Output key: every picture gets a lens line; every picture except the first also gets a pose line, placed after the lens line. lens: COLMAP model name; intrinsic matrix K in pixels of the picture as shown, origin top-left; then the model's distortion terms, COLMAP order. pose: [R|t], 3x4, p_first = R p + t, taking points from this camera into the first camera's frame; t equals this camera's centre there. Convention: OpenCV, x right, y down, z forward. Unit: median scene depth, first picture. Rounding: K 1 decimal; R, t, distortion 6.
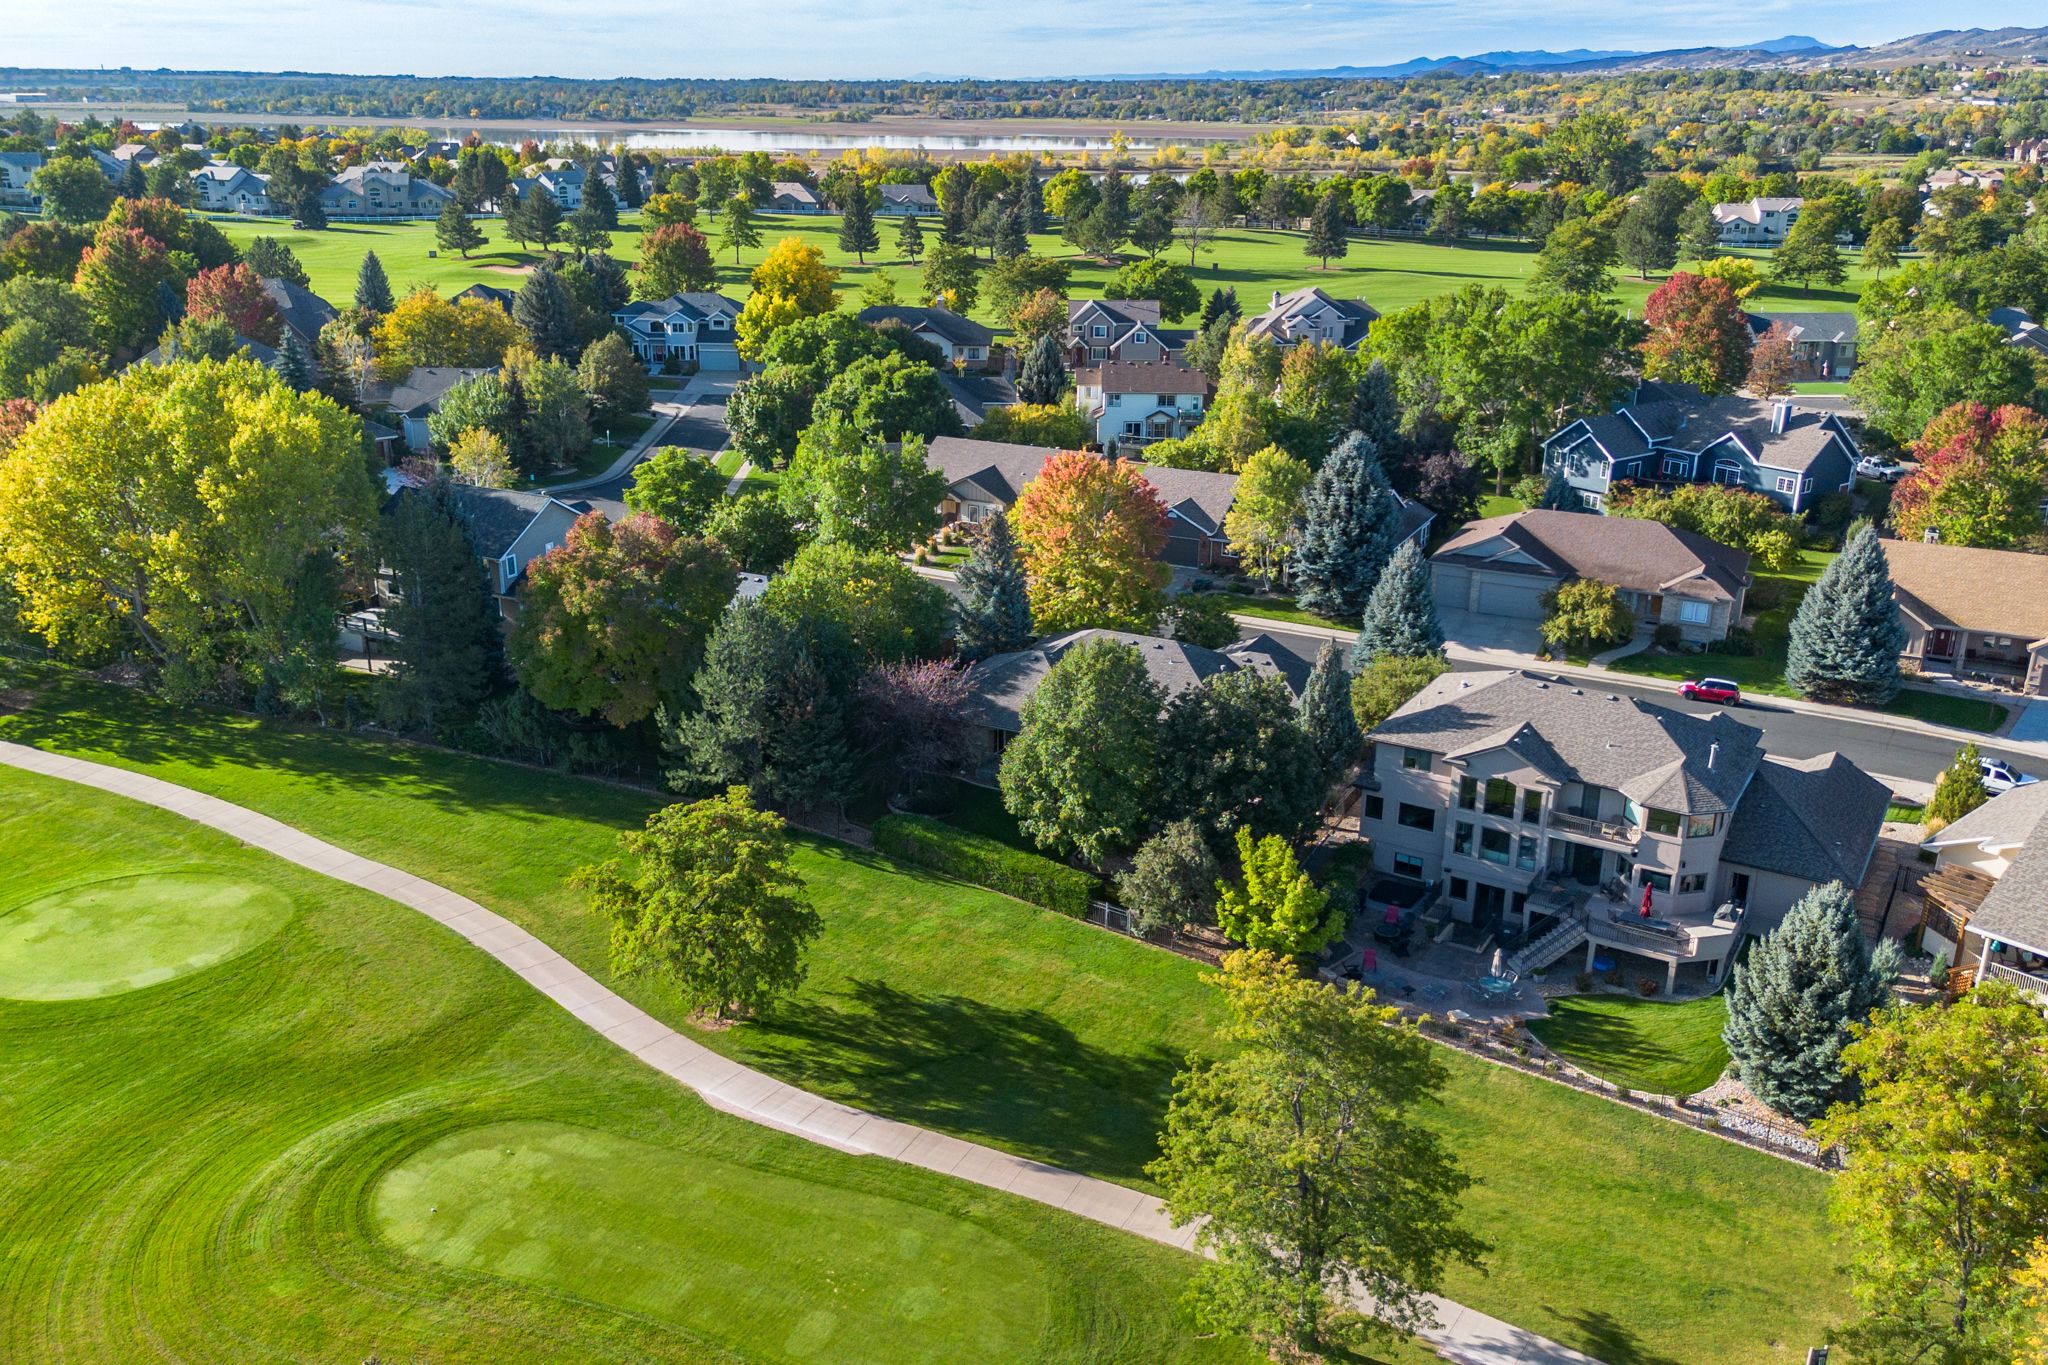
lens RADIAL K [[1674.9, 0, 948.6], [0, 1674.9, 674.4], [0, 0, 1]] dist [0.065417, -0.103491]
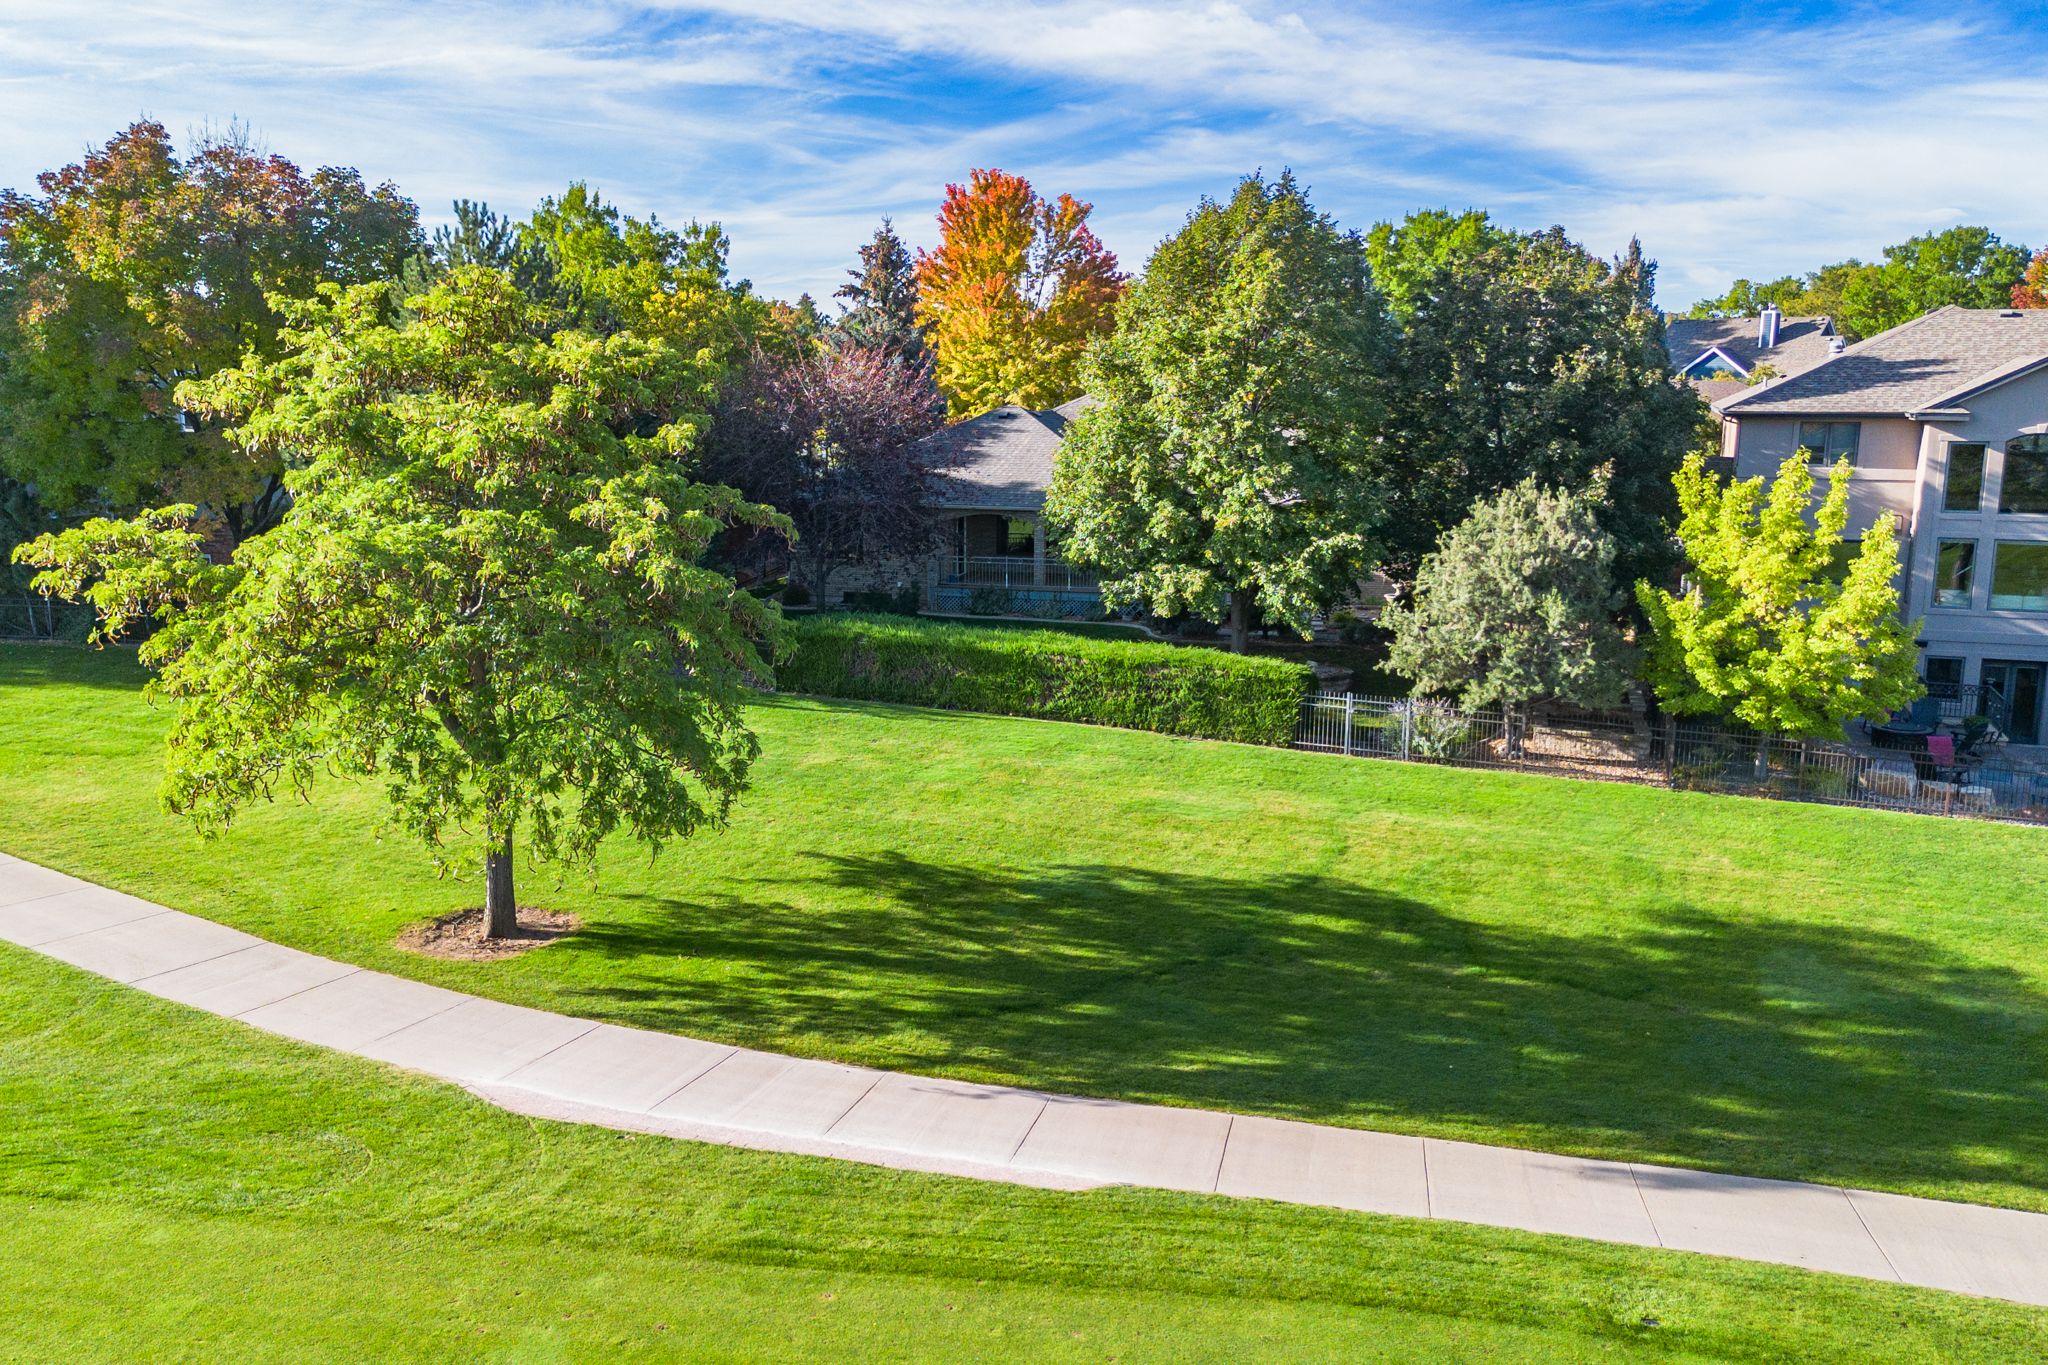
lens RADIAL K [[1674.9, 0, 948.6], [0, 1674.9, 674.4], [0, 0, 1]] dist [0.065417, -0.103491]
pose [[0.978564, -0.018997, 0.205065, -0.112091], [0.051801, 0.986427, -0.155816, 0.209307], [-0.199322, 0.163098, 0.966266, 0.614796]]
